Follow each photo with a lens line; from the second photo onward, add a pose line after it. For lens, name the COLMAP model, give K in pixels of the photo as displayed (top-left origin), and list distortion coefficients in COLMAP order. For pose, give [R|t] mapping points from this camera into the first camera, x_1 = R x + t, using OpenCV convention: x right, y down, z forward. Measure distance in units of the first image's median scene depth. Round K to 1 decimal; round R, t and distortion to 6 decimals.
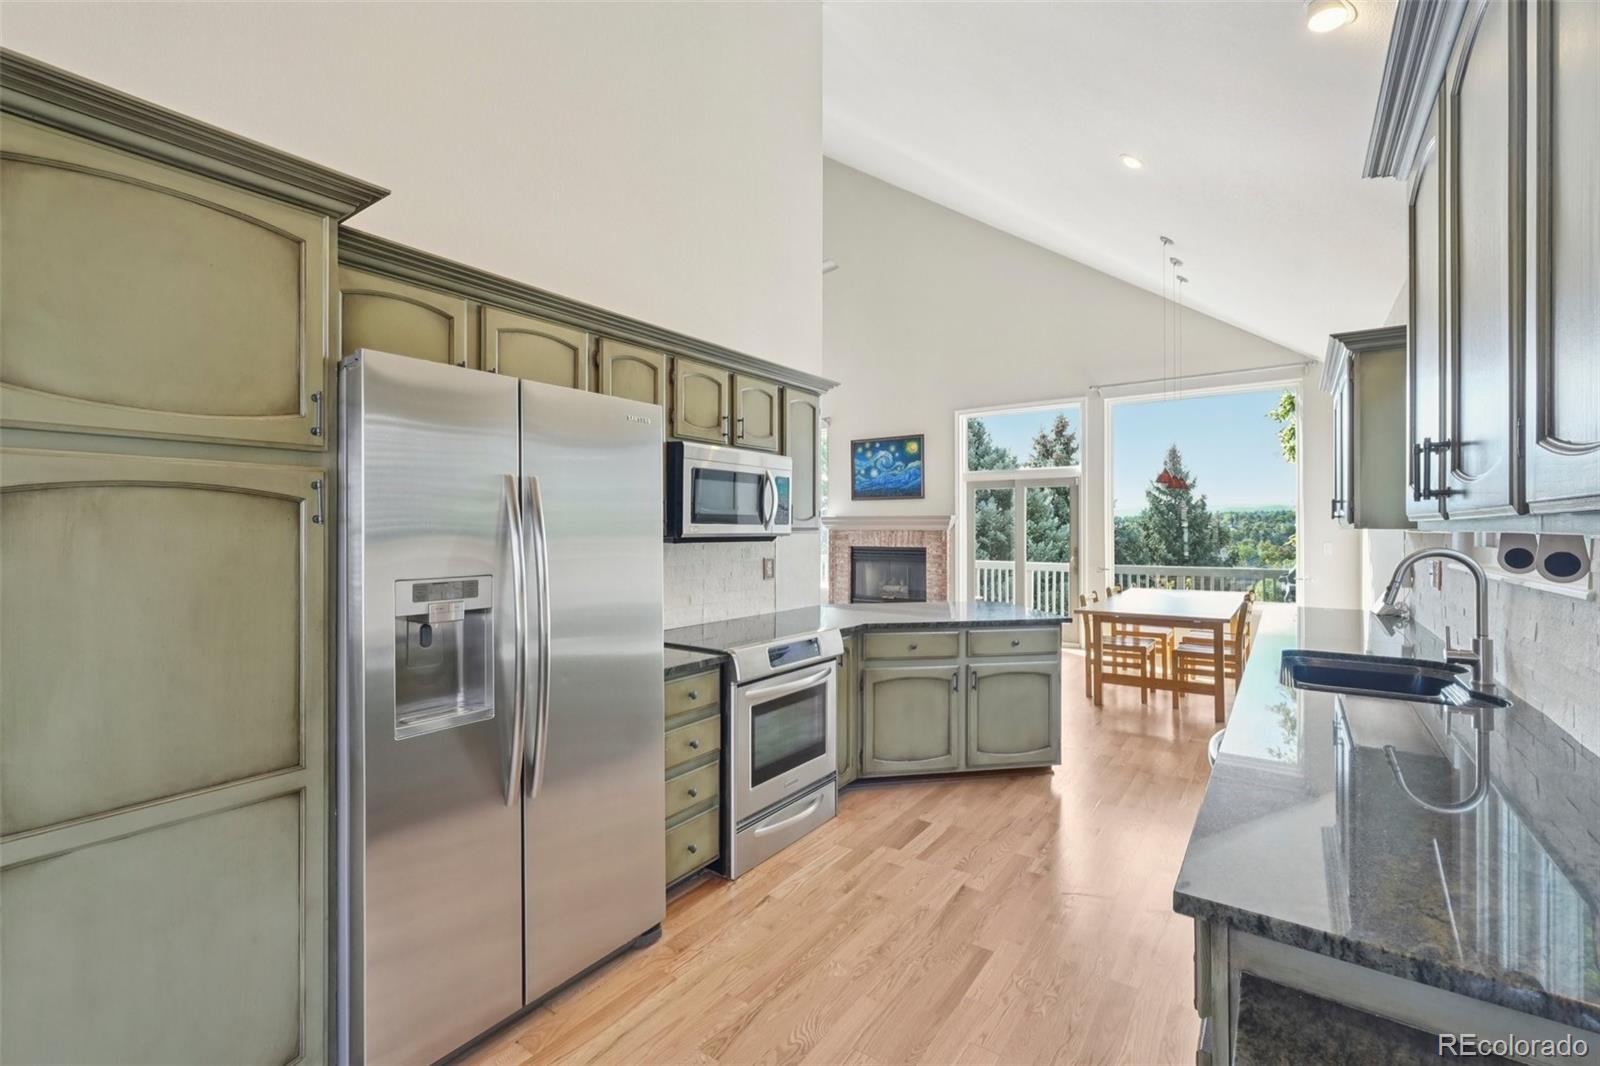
lens RADIAL K [[689.6, 0, 808.3], [0, 689.6, 525.9], [0, 0, 1]] dist [0.002290, 0.001853]
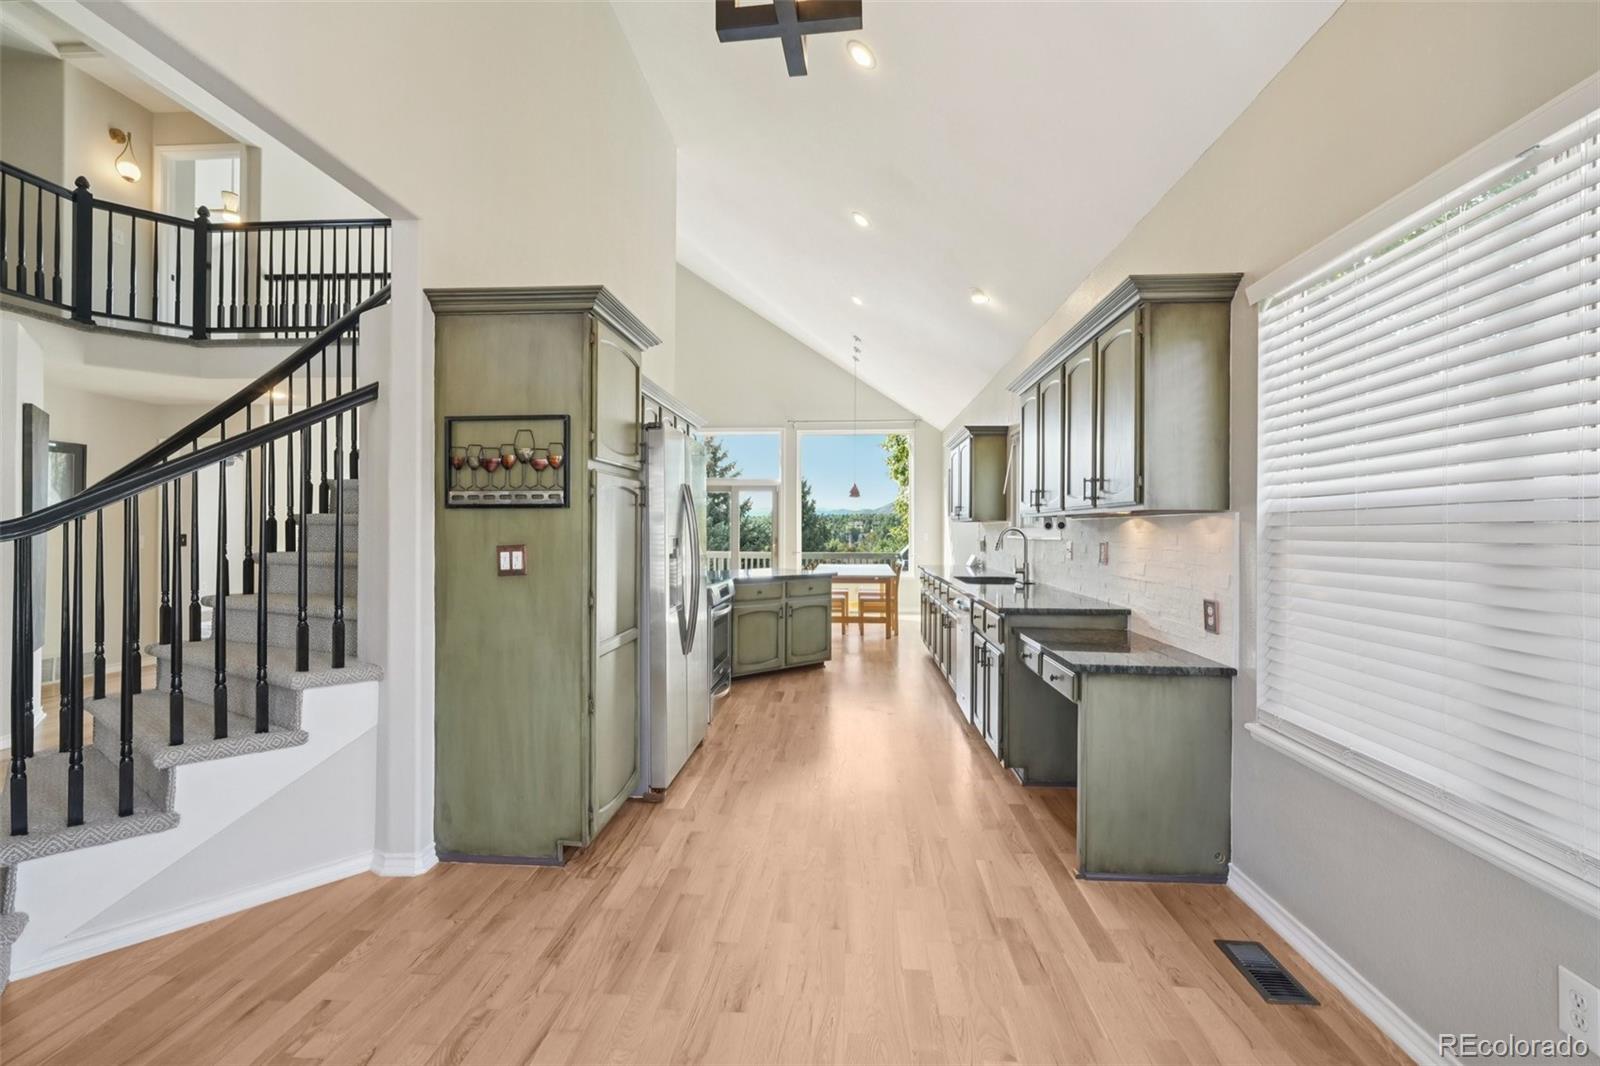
lens RADIAL K [[689.6, 0, 802.1], [0, 689.6, 527.0], [0, 0, 1]] dist [0.002290, 0.001853]
pose [[0.858867, 0.000340, 0.512198, -0.091065], [-0.002114, 0.999994, 0.002881, 0.001752], [-0.512194, -0.003557, 0.858863, -0.066004]]
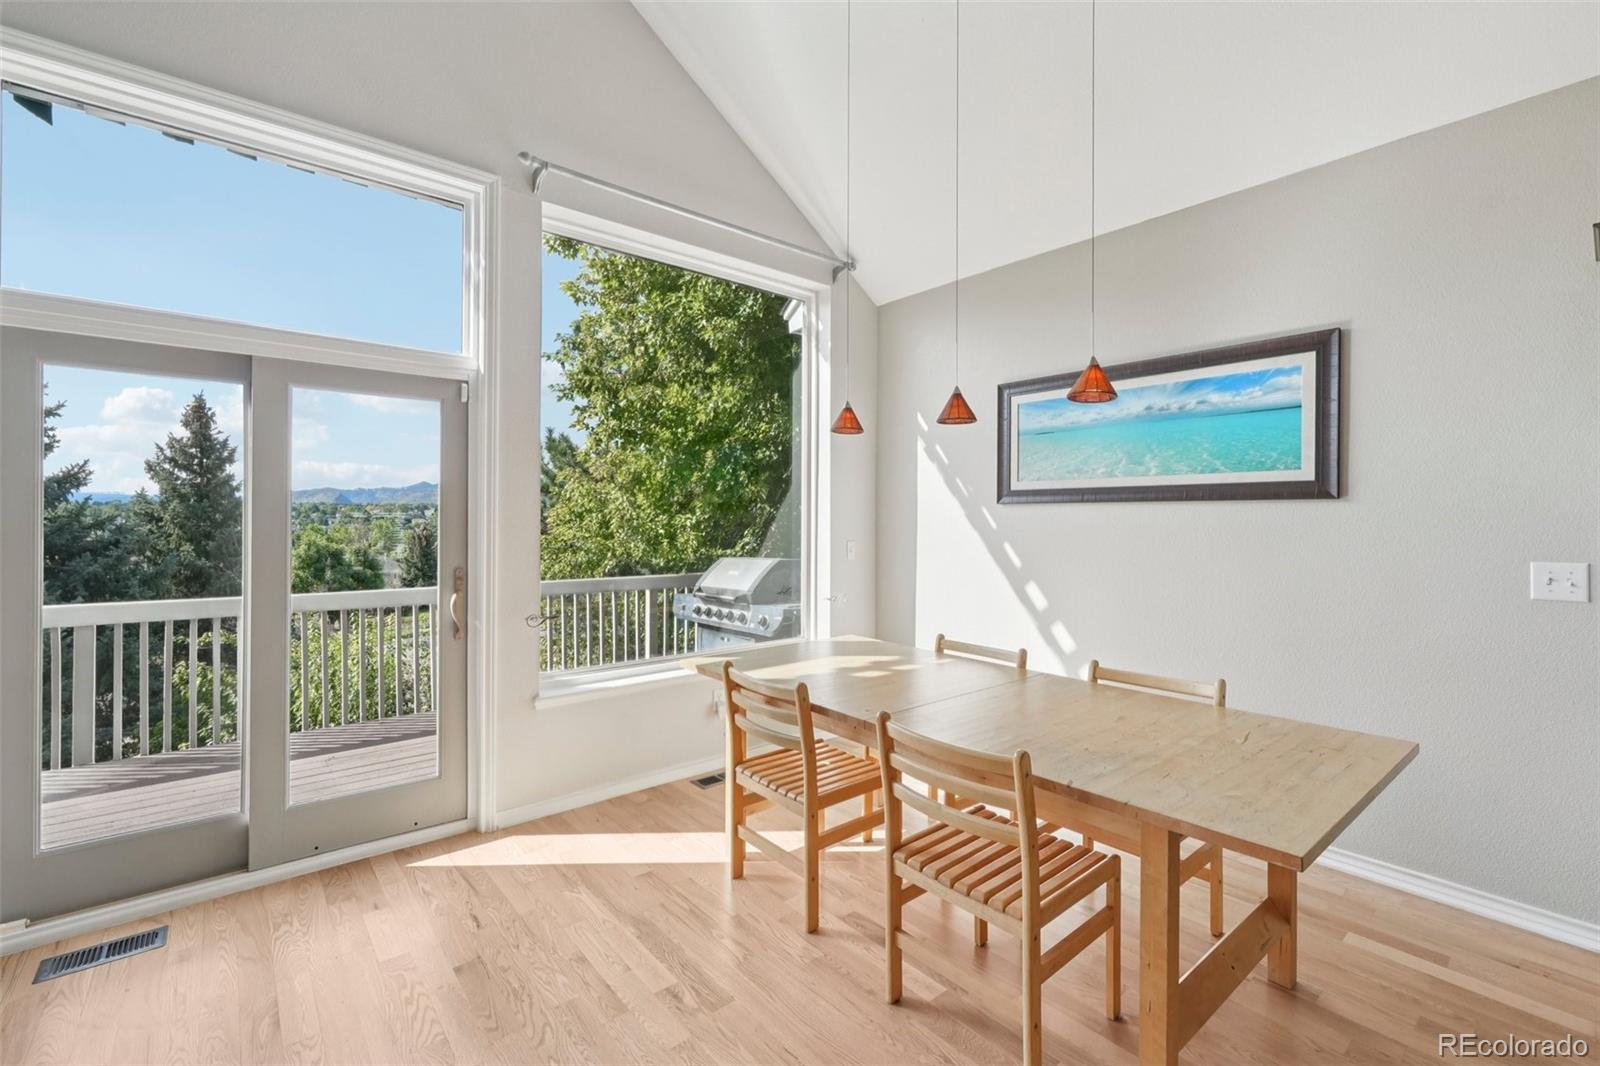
lens RADIAL K [[689.6, 0, 799.2], [0, 689.6, 520.4], [0, 0, 1]] dist [0.002290, 0.001853]
pose [[0.261581, 0.004128, 0.965173, 0.023264], [-0.005445, 0.999981, -0.002801, 0.002751], [-0.965166, -0.004522, 0.261598, 0.245466]]
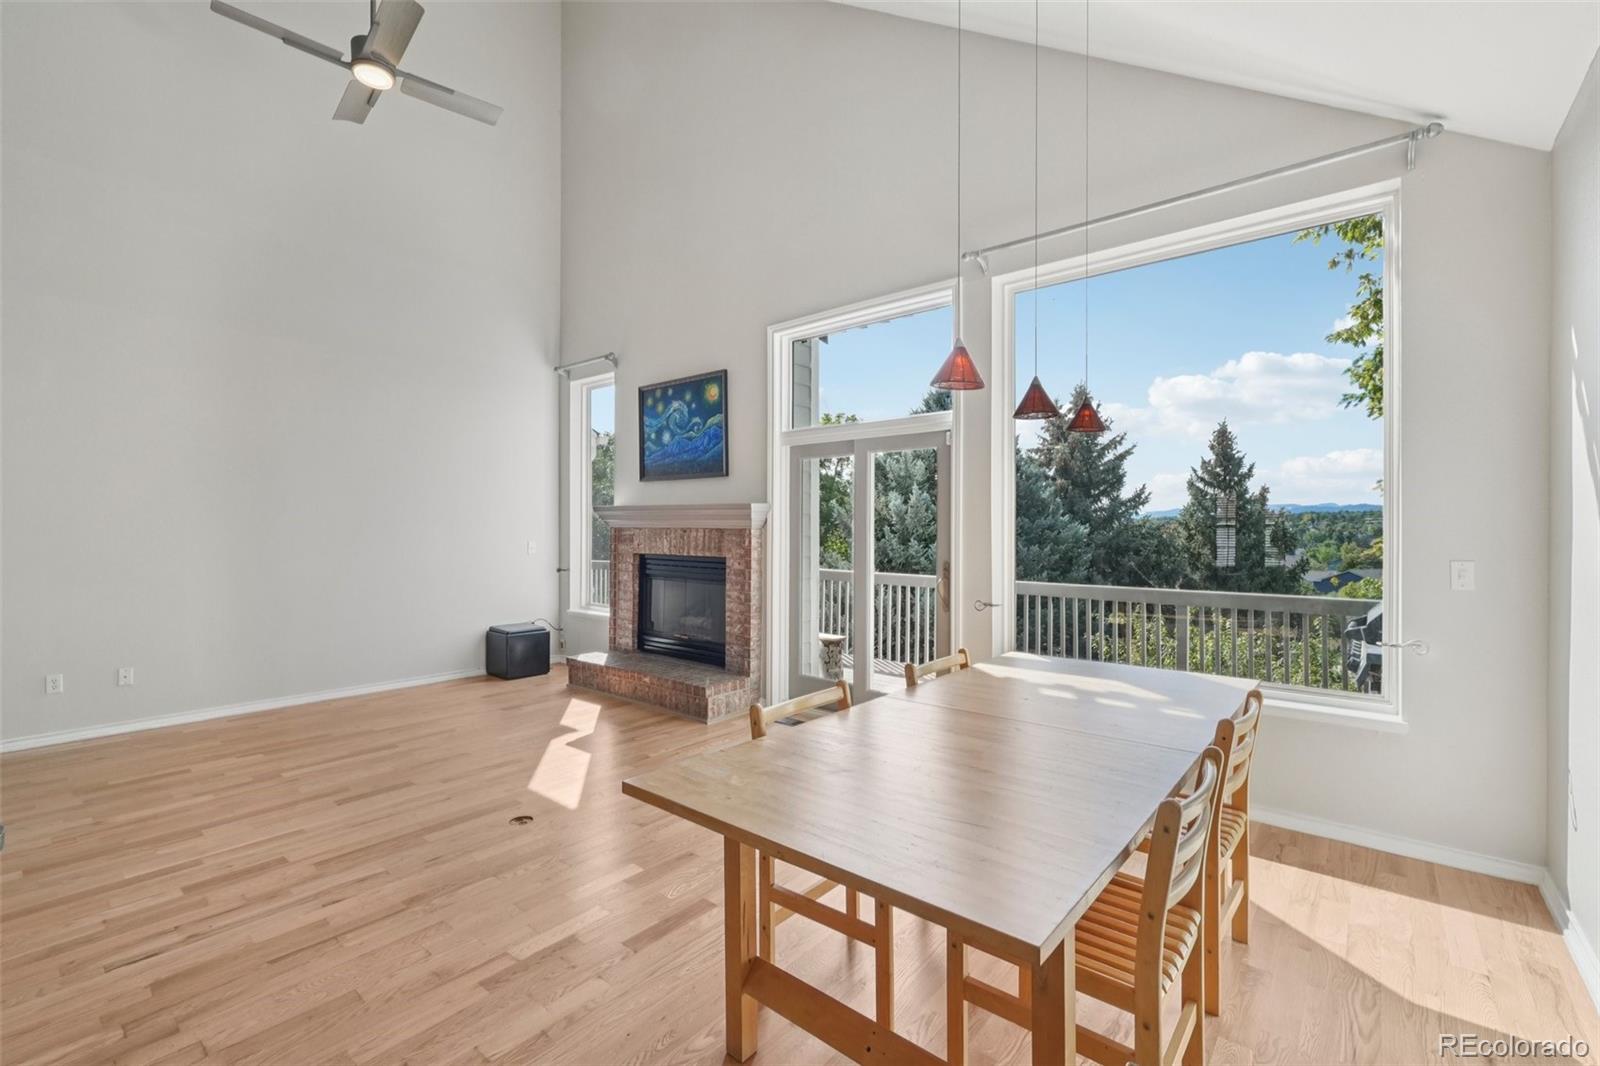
lens RADIAL K [[689.6, 0, 801.8], [0, 689.6, 528.6], [0, 0, 1]] dist [0.002290, 0.001853]
pose [[0.996263, 0.004913, -0.086228, 0.108797], [-0.004402, 0.999972, 0.006112, 0.001181], [0.086256, -0.005709, 0.996257, 0.154177]]
